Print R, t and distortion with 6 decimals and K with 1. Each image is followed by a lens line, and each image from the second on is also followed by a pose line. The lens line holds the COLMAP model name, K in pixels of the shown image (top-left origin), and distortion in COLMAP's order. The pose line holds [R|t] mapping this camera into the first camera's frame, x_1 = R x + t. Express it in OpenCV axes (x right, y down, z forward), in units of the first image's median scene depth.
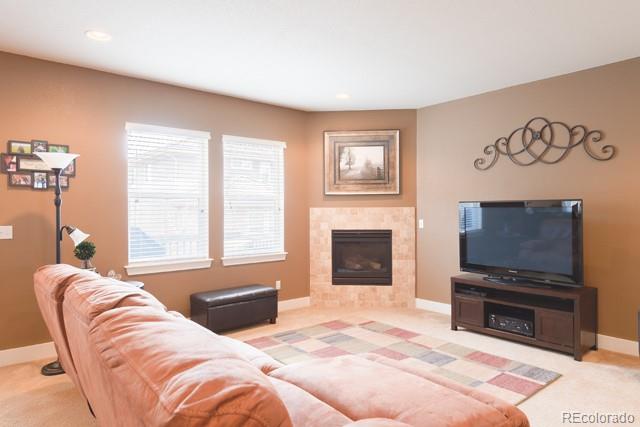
lens RADIAL K [[405.6, 0, 317.0], [0, 405.6, 210.4], [0, 0, 1]] dist [0.013954, -0.015364]
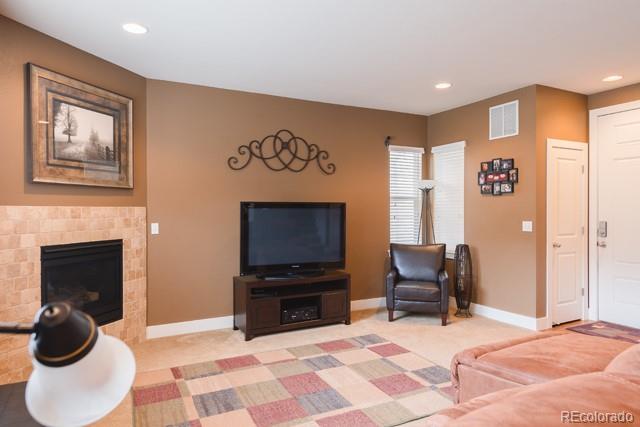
lens RADIAL K [[405.6, 0, 317.4], [0, 405.6, 212.4], [0, 0, 1]] dist [0.013954, -0.015364]
pose [[0.214545, -0.001005, 0.976714, -0.520729], [0.002184, 0.999997, 0.000549, 0.002501], [-0.976712, 0.002015, 0.214547, 0.631602]]
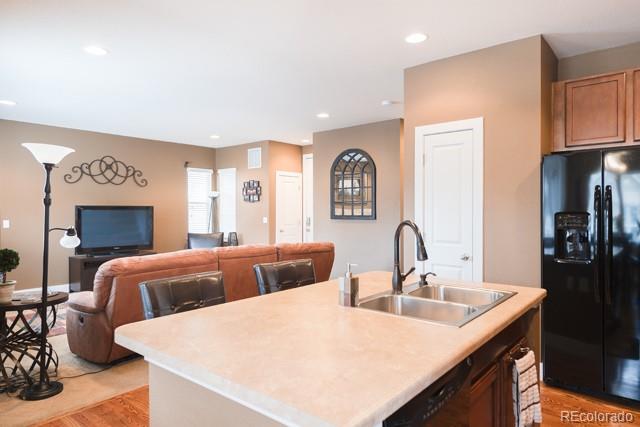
lens RADIAL K [[405.6, 0, 322.8], [0, 405.6, 216.6], [0, 0, 1]] dist [0.013954, -0.015364]
pose [[-0.185309, -0.010667, 0.982622, -1.191124], [0.003055, 0.999930, 0.011431, 0.003104], [-0.982676, 0.005120, -0.185263, 0.423426]]
